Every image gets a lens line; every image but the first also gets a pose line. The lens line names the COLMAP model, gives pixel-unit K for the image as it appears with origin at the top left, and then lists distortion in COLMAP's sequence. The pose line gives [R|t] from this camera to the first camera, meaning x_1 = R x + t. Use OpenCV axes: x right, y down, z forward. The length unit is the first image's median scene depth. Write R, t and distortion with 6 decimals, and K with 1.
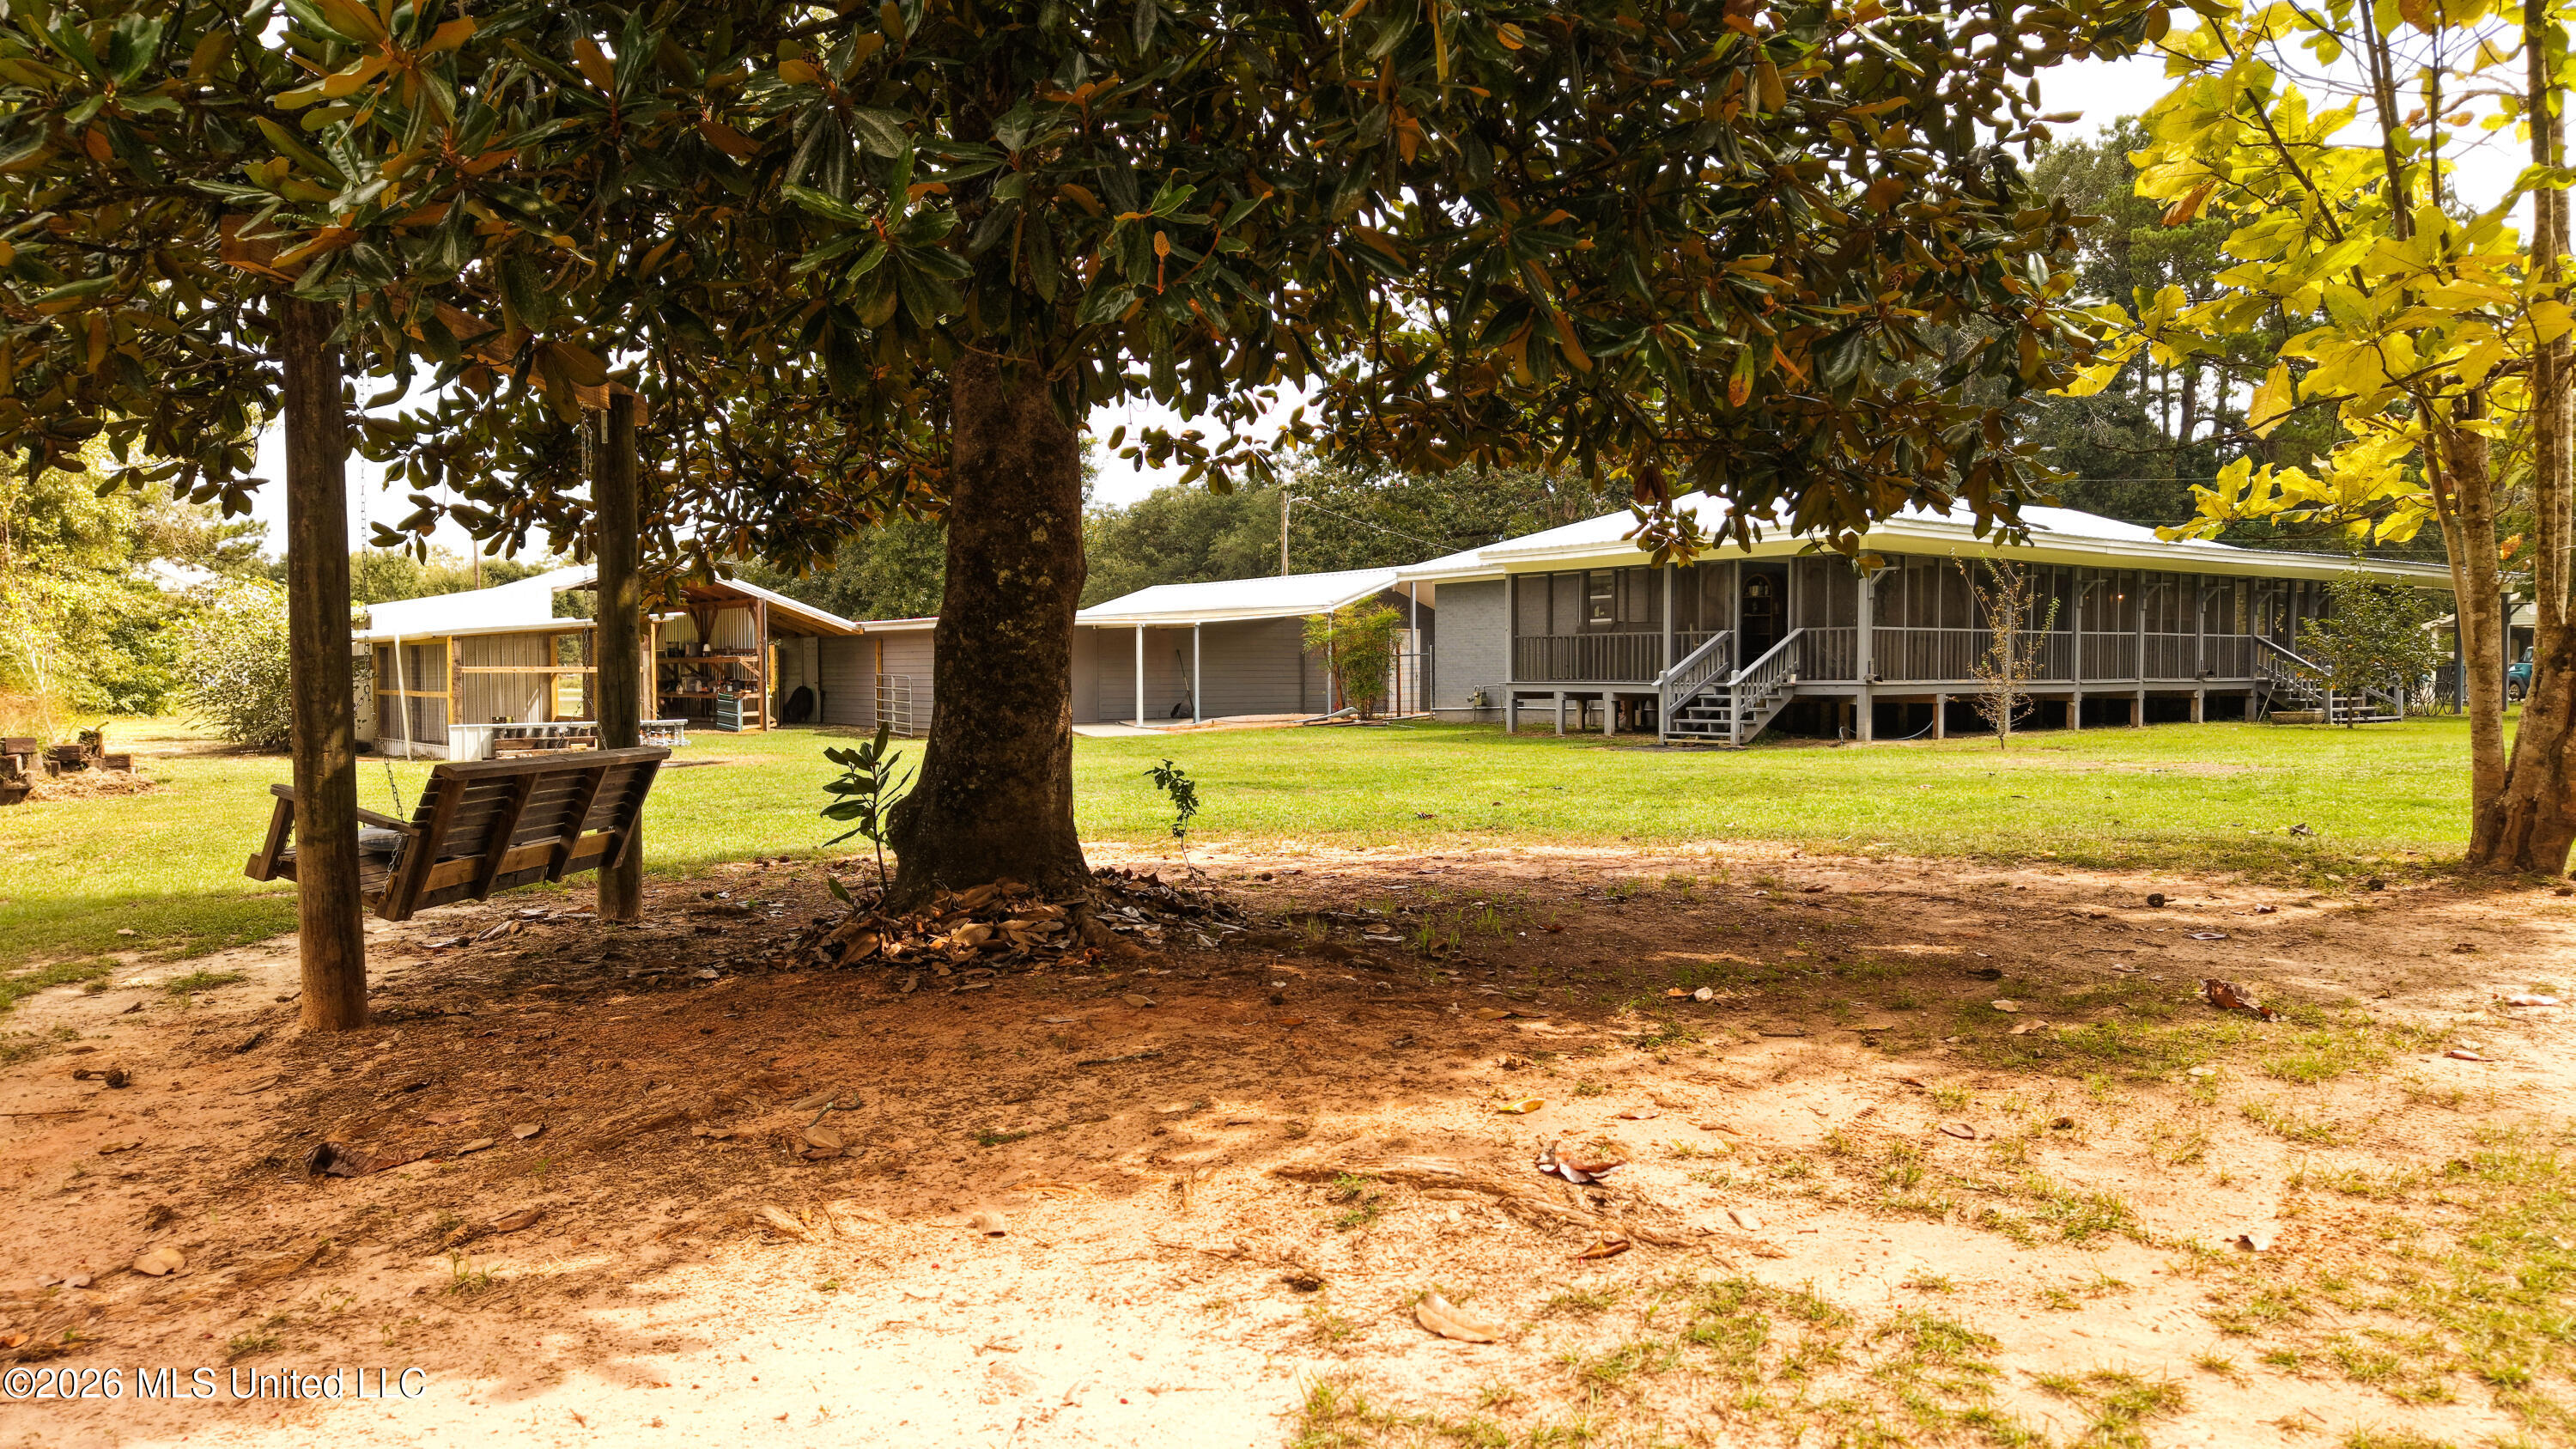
lens RADIAL K [[1735.4, 0, 1284.4], [0, 1735.4, 730.1], [0, 0, 1]] dist [0.016772, -0.011755]
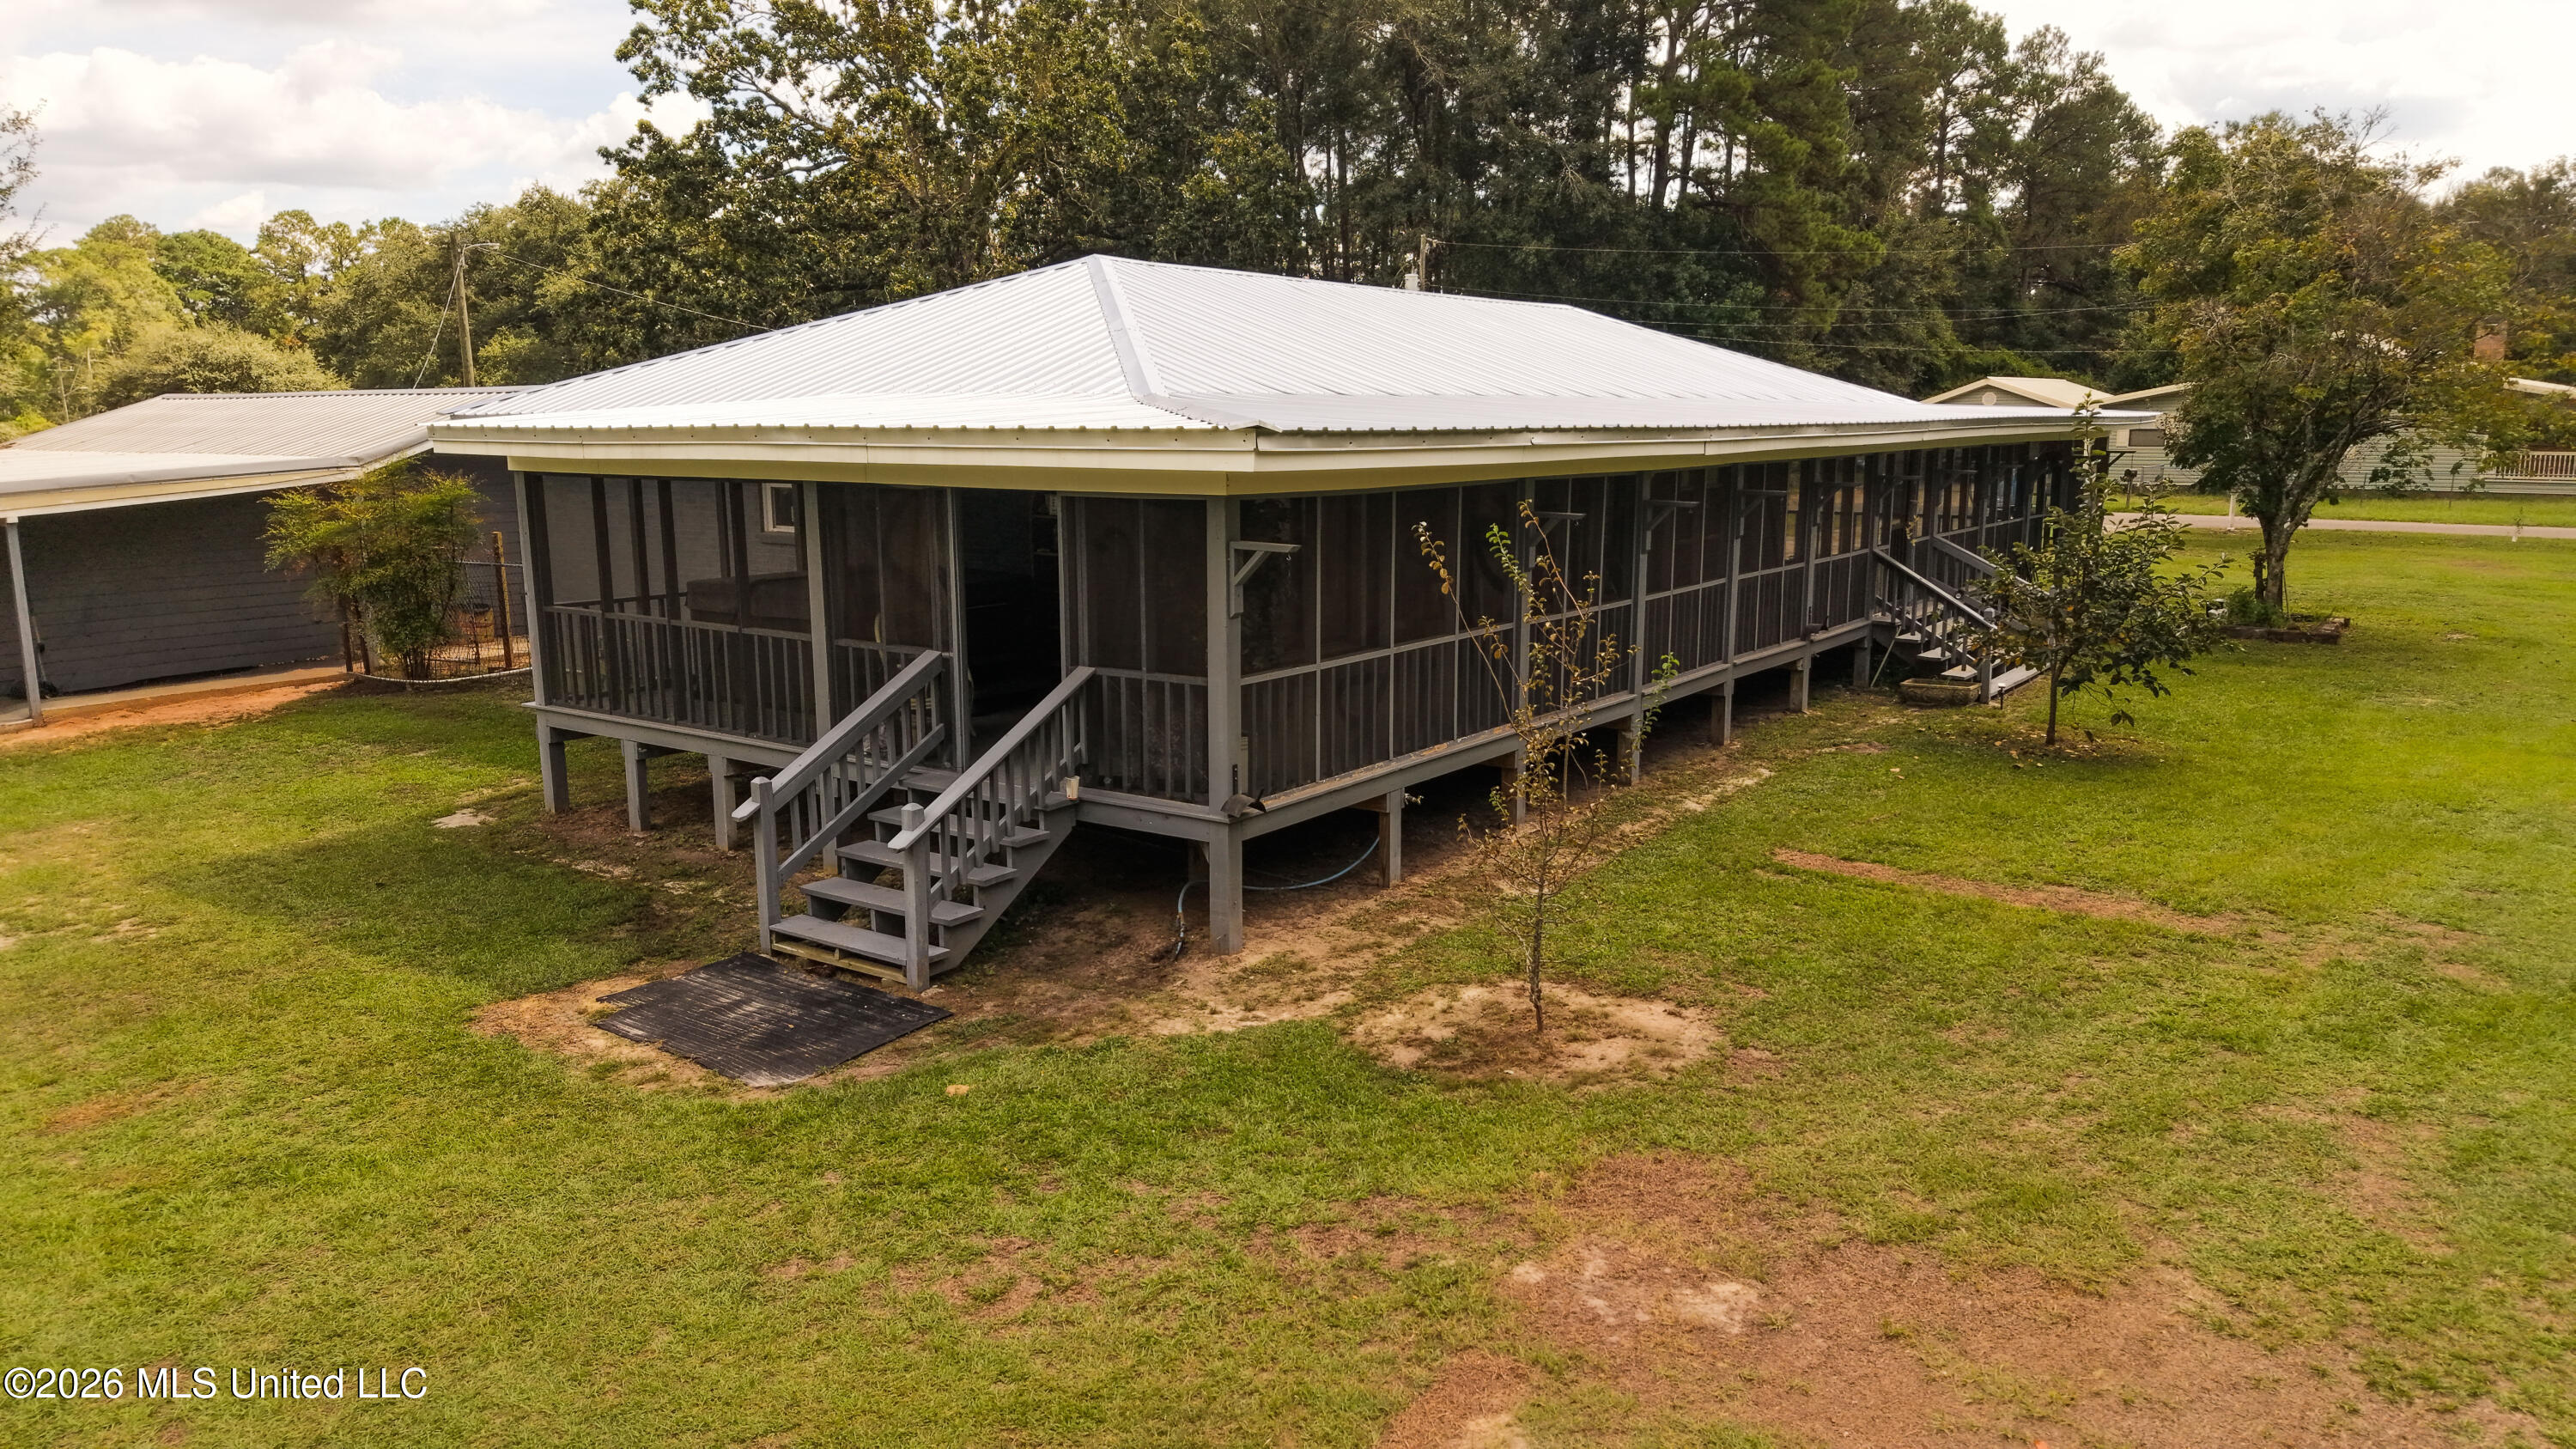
lens RADIAL K [[1735.4, 0, 1284.4], [0, 1735.4, 730.1], [0, 0, 1]] dist [0.016772, -0.011755]
pose [[0.957326, -0.050138, 0.284628, 0.190177], [0.007460, 0.988796, 0.149088, -0.091028], [-0.288914, -0.140603, 0.946974, 0.499914]]
